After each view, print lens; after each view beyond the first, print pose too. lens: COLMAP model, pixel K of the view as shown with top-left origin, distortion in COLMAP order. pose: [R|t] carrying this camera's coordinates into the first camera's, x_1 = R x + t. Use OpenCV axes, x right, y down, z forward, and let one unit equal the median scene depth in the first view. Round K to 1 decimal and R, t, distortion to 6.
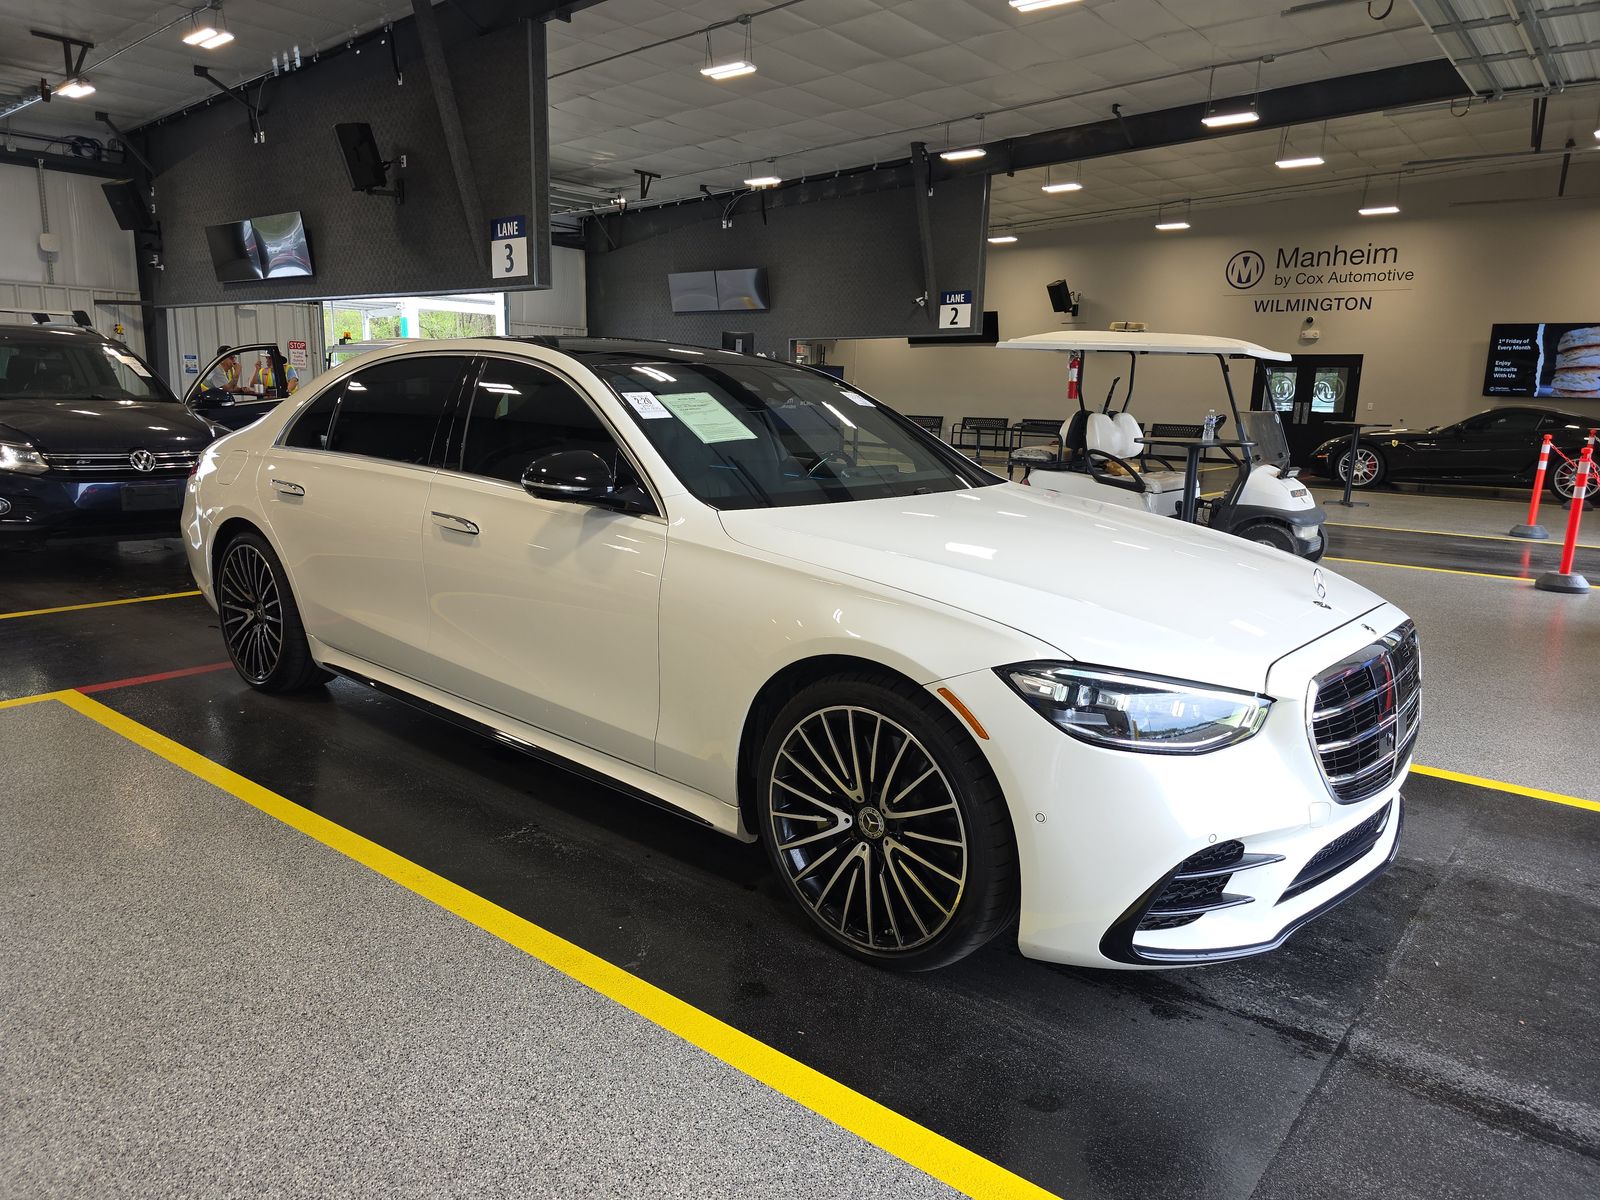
lens RADIAL K [[1110.3, 0, 790.0], [0, 1110.3, 600.4], [0, 0, 1]] dist [0.052688, -0.055086]
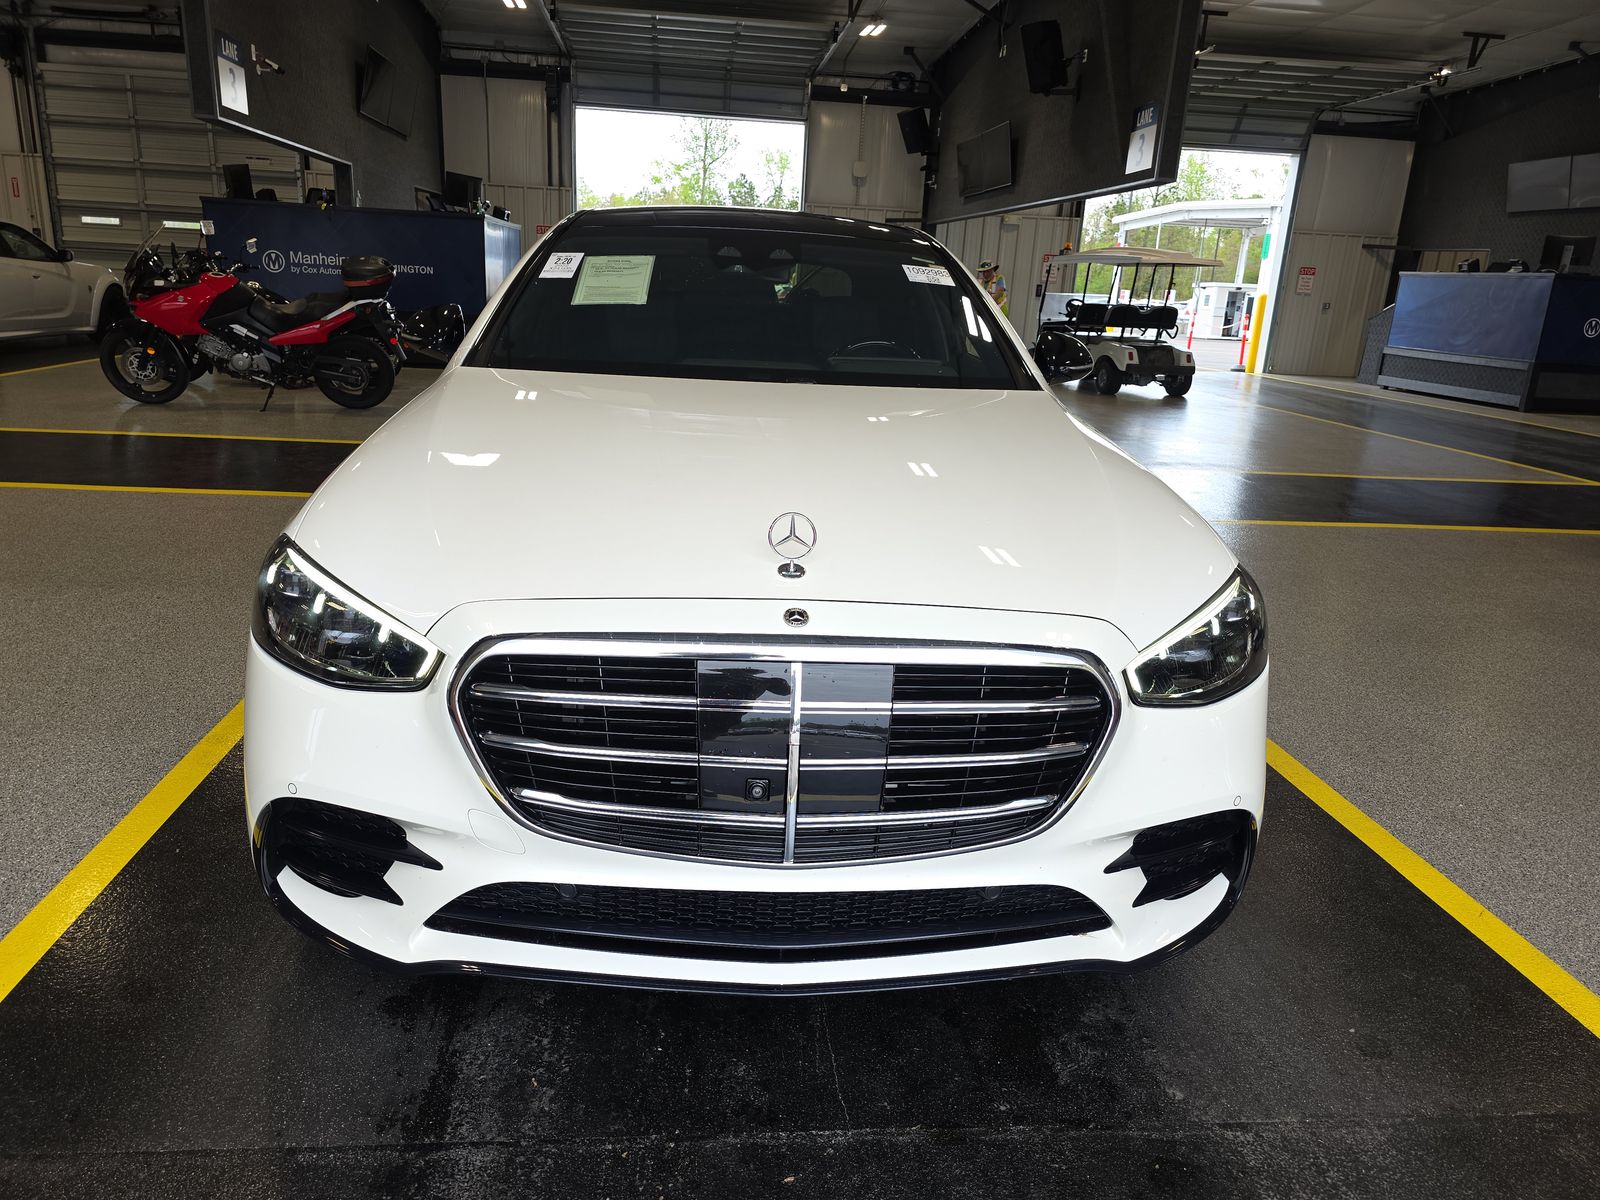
lens RADIAL K [[1110.3, 0, 790.0], [0, 1110.3, 600.4], [0, 0, 1]] dist [0.052688, -0.055086]
pose [[0.692728, 0.209278, -0.690167, 0.197568], [-0.167440, 0.977493, 0.128342, -0.012542], [0.701492, 0.026655, 0.712178, 0.119893]]
